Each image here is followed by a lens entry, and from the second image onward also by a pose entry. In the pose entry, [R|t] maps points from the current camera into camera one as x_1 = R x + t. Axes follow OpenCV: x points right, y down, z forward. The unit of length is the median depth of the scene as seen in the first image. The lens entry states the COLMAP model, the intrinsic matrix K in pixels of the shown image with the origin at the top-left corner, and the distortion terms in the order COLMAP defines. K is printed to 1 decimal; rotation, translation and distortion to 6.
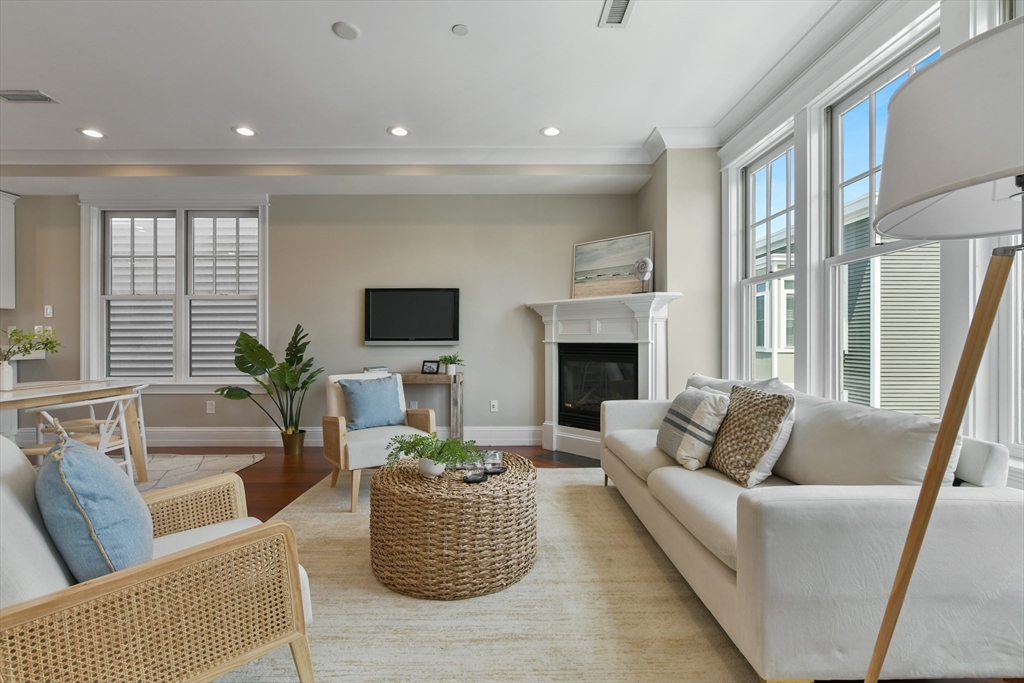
lens RADIAL K [[459.5, 0, 512.0], [0, 459.5, 341.5], [0, 0, 1]] dist [0.002818, 0.000071]
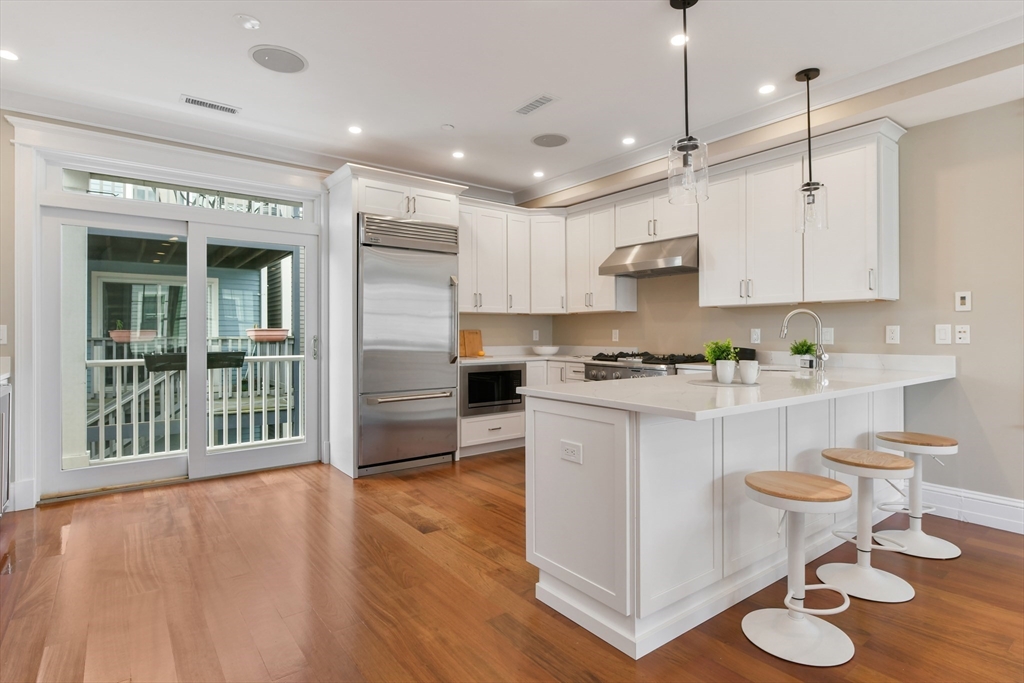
lens RADIAL K [[524.2, 0, 516.6], [0, 524.2, 334.0], [0, 0, 1]] dist [-0.002562, -0.000202]
pose [[0.606491, 0.002671, -0.795086, -0.849821], [-0.003071, 0.999995, 0.001017, -0.020876], [0.795084, 0.001824, 0.606496, 0.101480]]
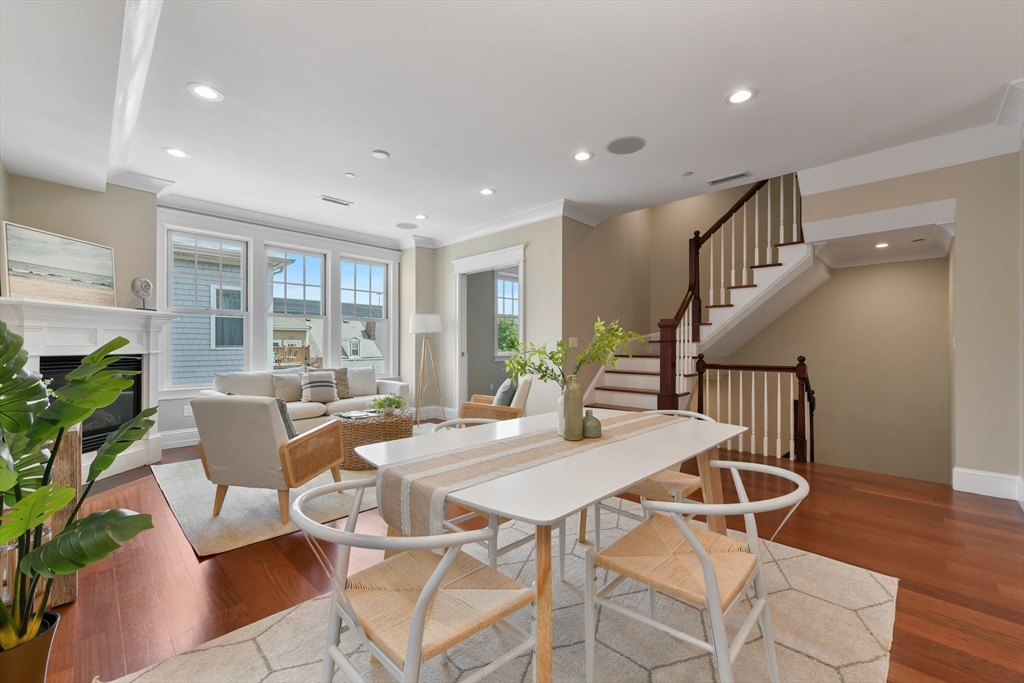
lens RADIAL K [[421.0, 0, 514.1], [0, 421.0, 343.9], [0, 0, 1]] dist [0.000705, 0.000125]
pose [[-0.710731, 0.003943, 0.703453, -0.942456], [0.002172, 0.999992, -0.003410, -0.013372], [-0.703461, -0.000895, -0.710734, 0.946249]]
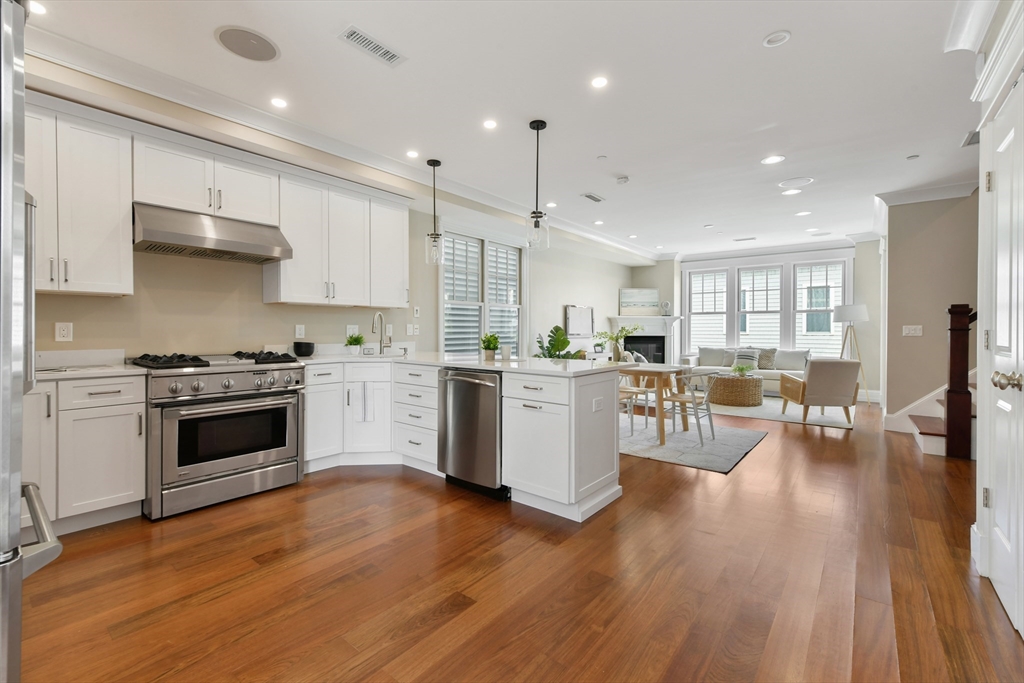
lens RADIAL K [[441.1, 0, 512.3], [0, 441.1, 333.2], [0, 0, 1]] dist [-0.000624, -0.000053]
pose [[0.629539, -0.003210, 0.776962, -1.791928], [-0.000456, 0.999990, 0.004501, -0.018213], [-0.776969, -0.003188, 0.629531, 0.129538]]
